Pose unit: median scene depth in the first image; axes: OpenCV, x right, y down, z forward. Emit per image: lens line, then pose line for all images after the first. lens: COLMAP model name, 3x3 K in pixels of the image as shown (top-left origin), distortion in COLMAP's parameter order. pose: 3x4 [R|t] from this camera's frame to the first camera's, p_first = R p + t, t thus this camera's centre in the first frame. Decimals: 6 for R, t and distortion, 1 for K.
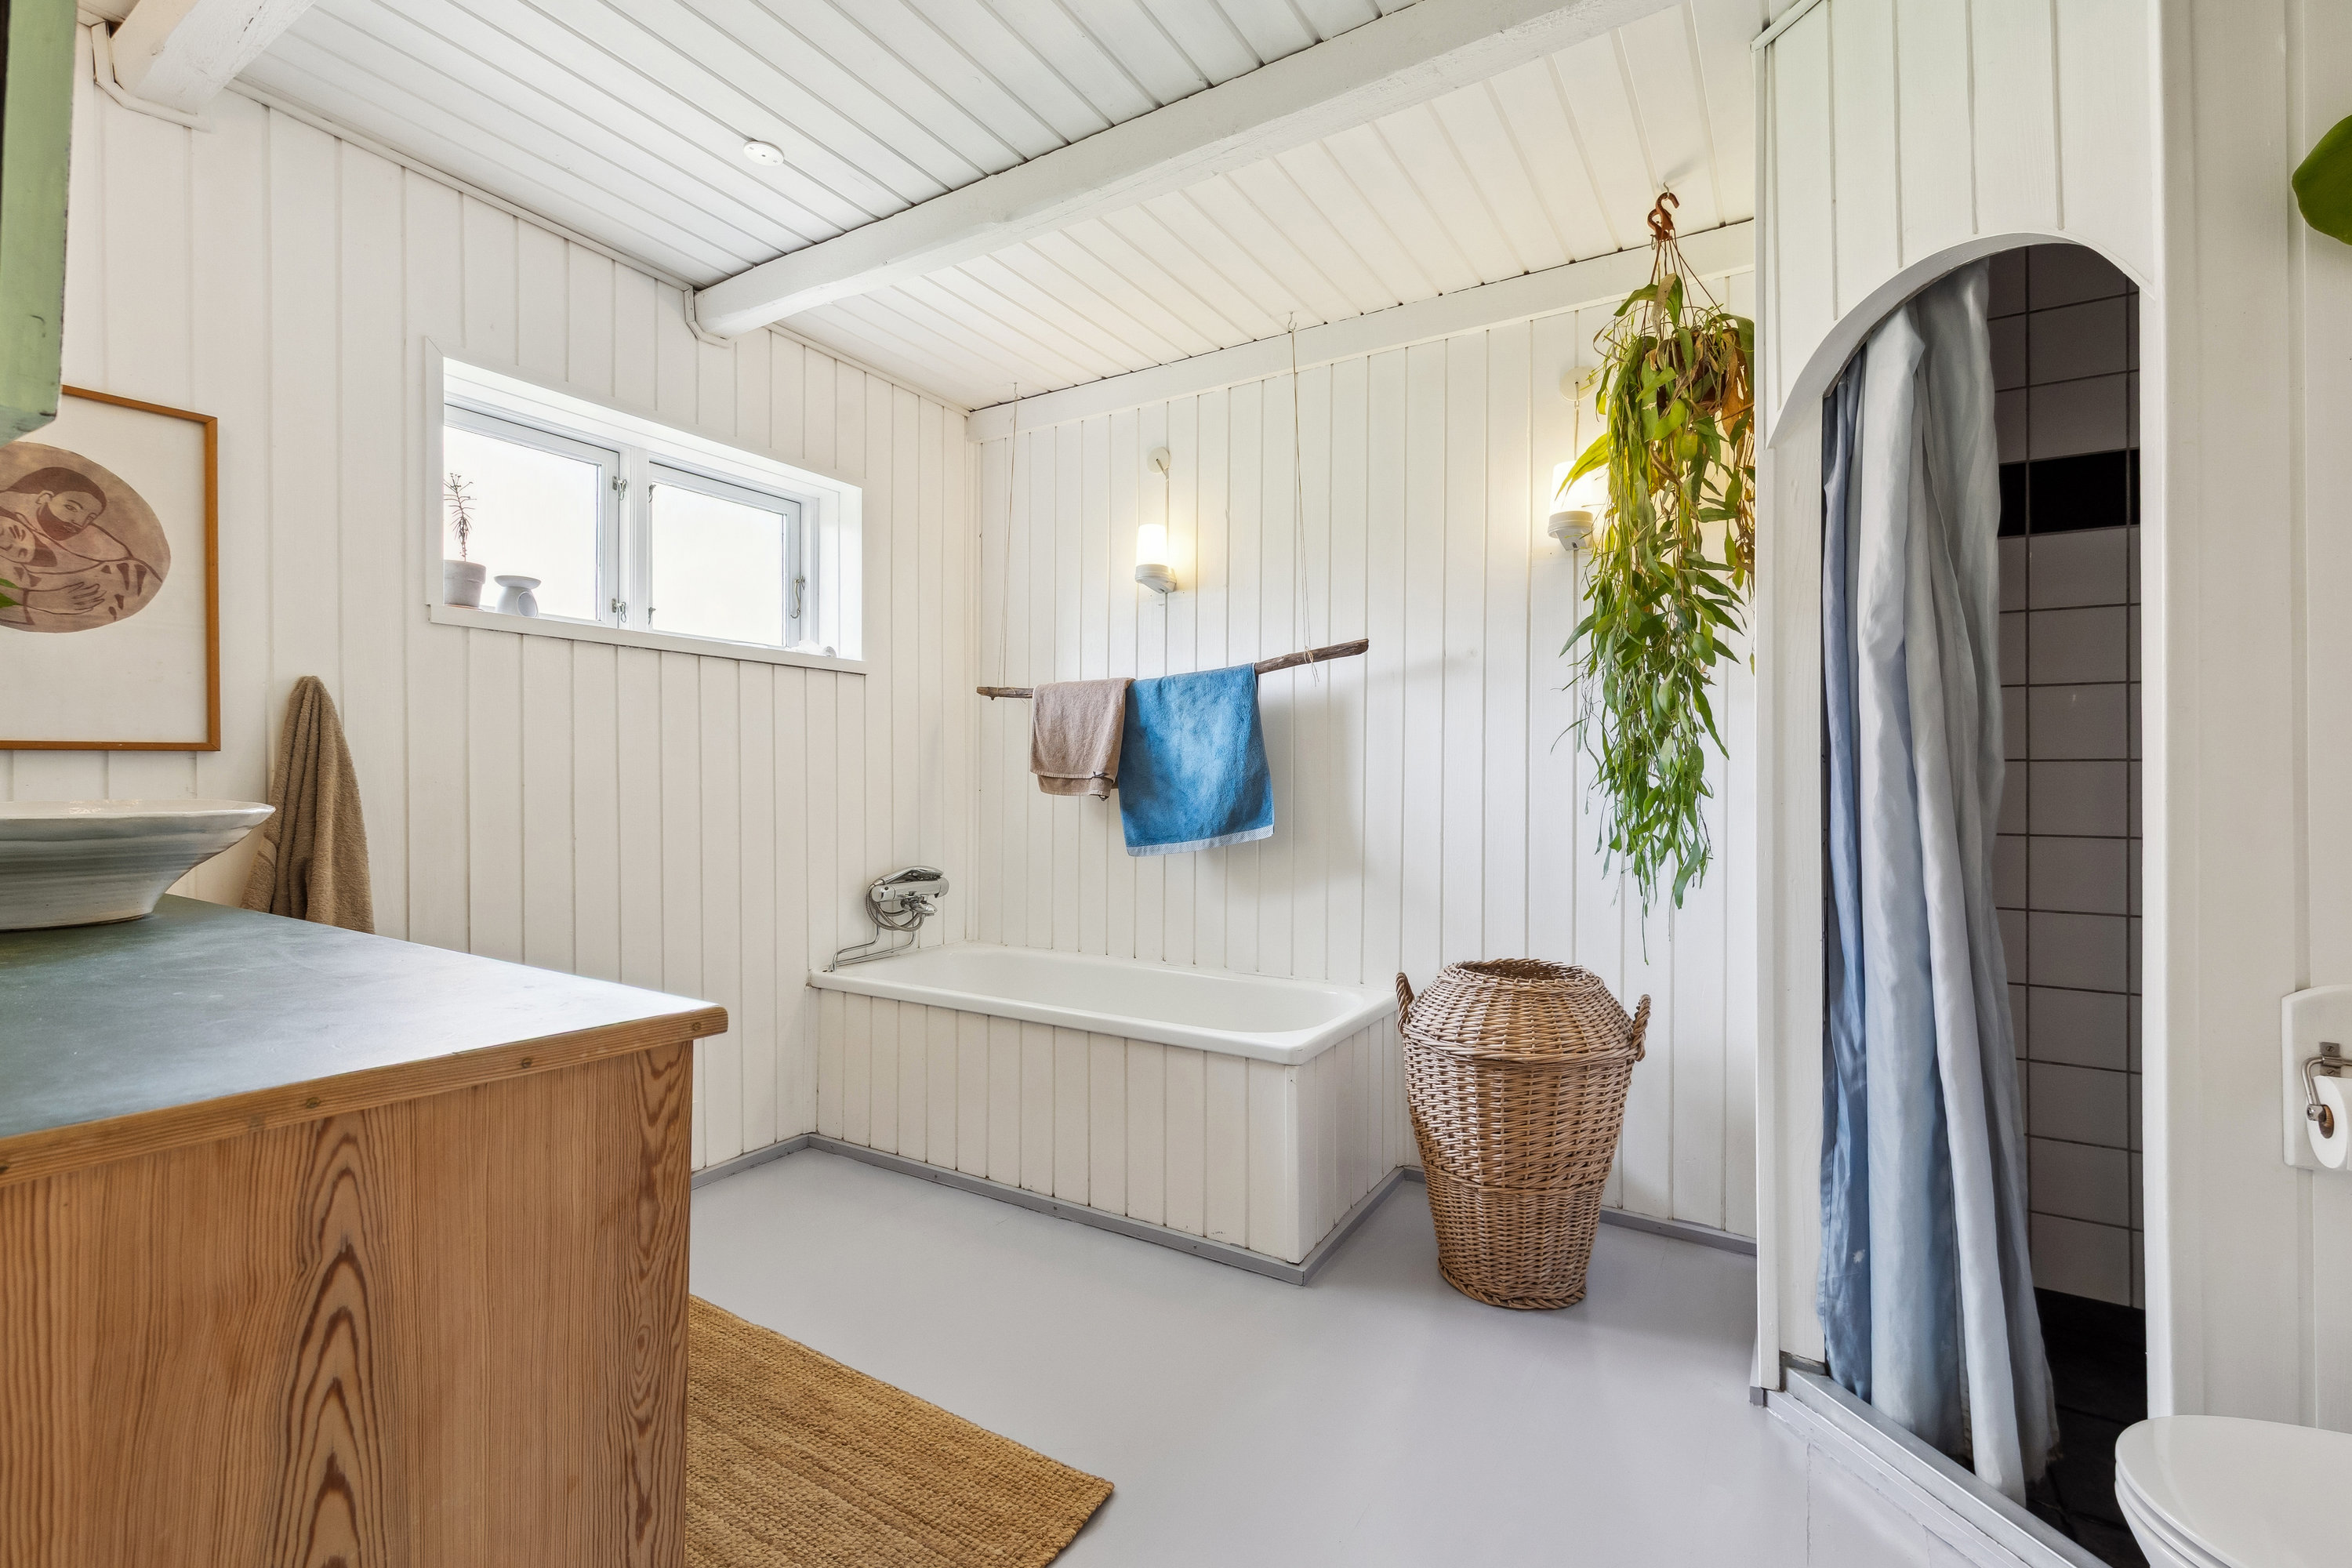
lens RADIAL K [[1024.4, 0, 1173.6], [0, 1024.4, 784.3], [0, 0, 1]] dist [0.003222, -0.000465]
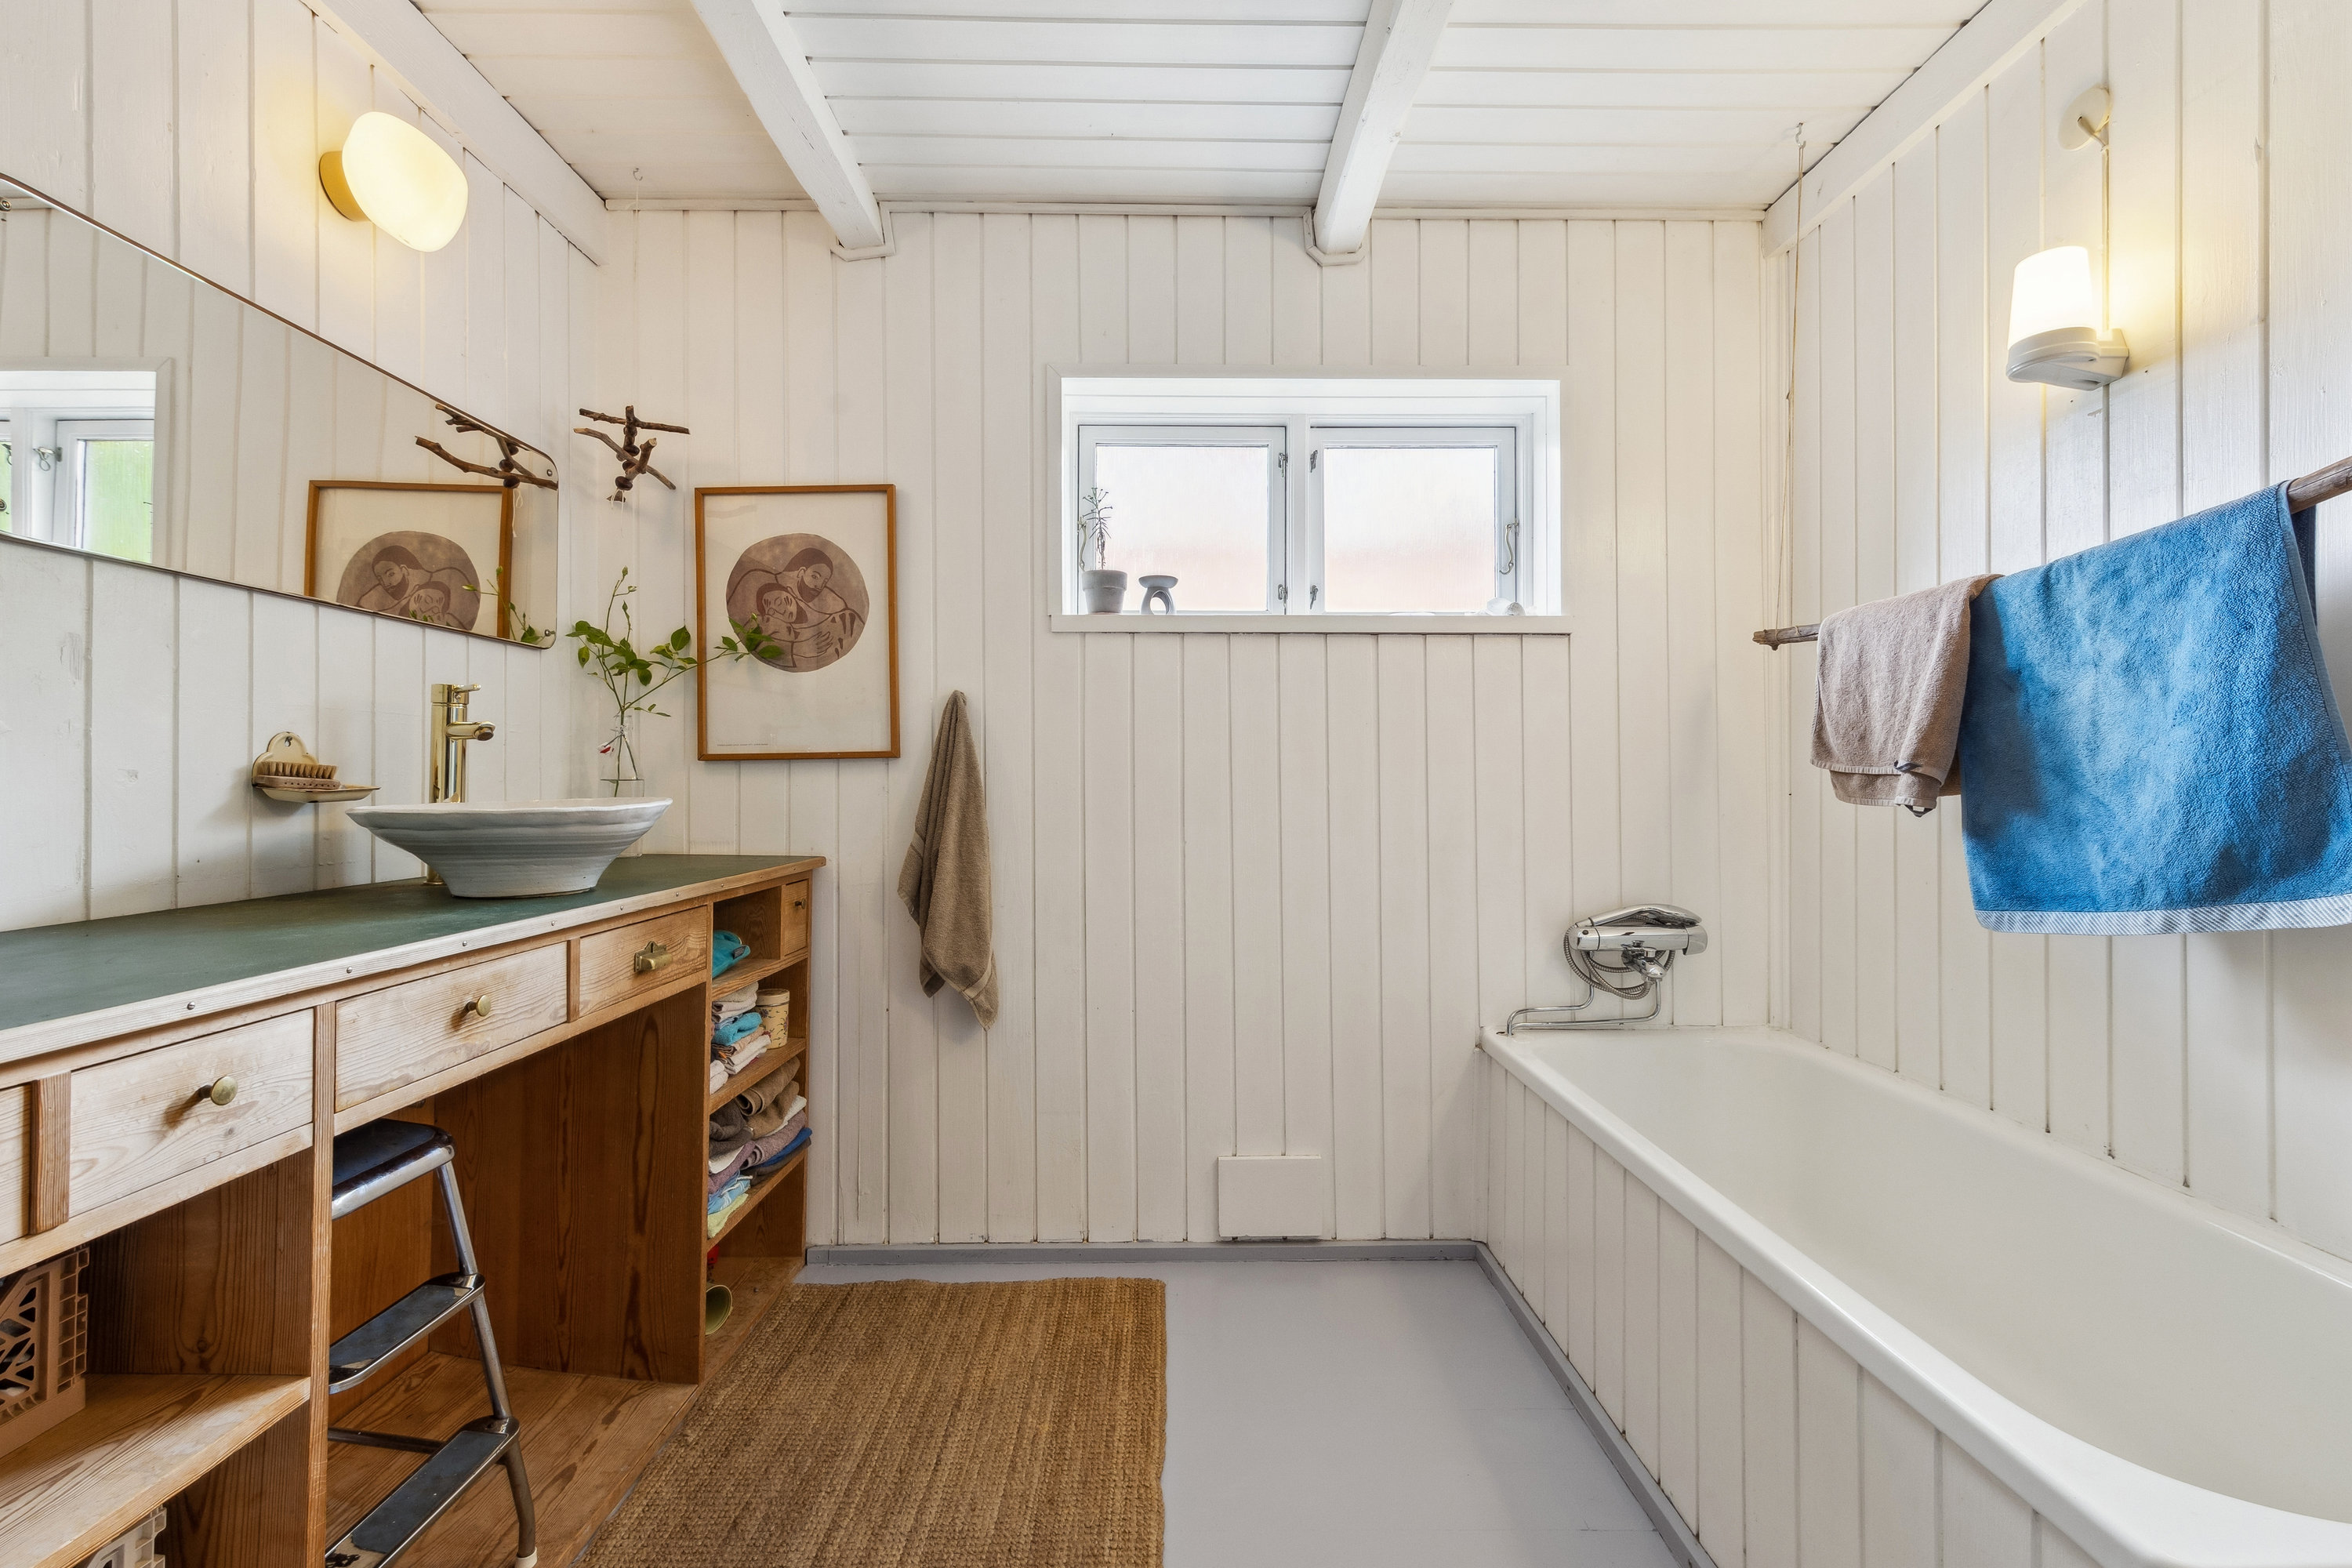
lens RADIAL K [[1024.4, 0, 1179.0], [0, 1024.4, 773.1], [0, 0, 1]] dist [0.003222, -0.000465]
pose [[0.535754, -0.008748, -0.844329, 0.176657], [-0.000449, 0.999943, -0.010645, -0.000525], [0.844374, 0.006082, 0.535719, 0.408503]]
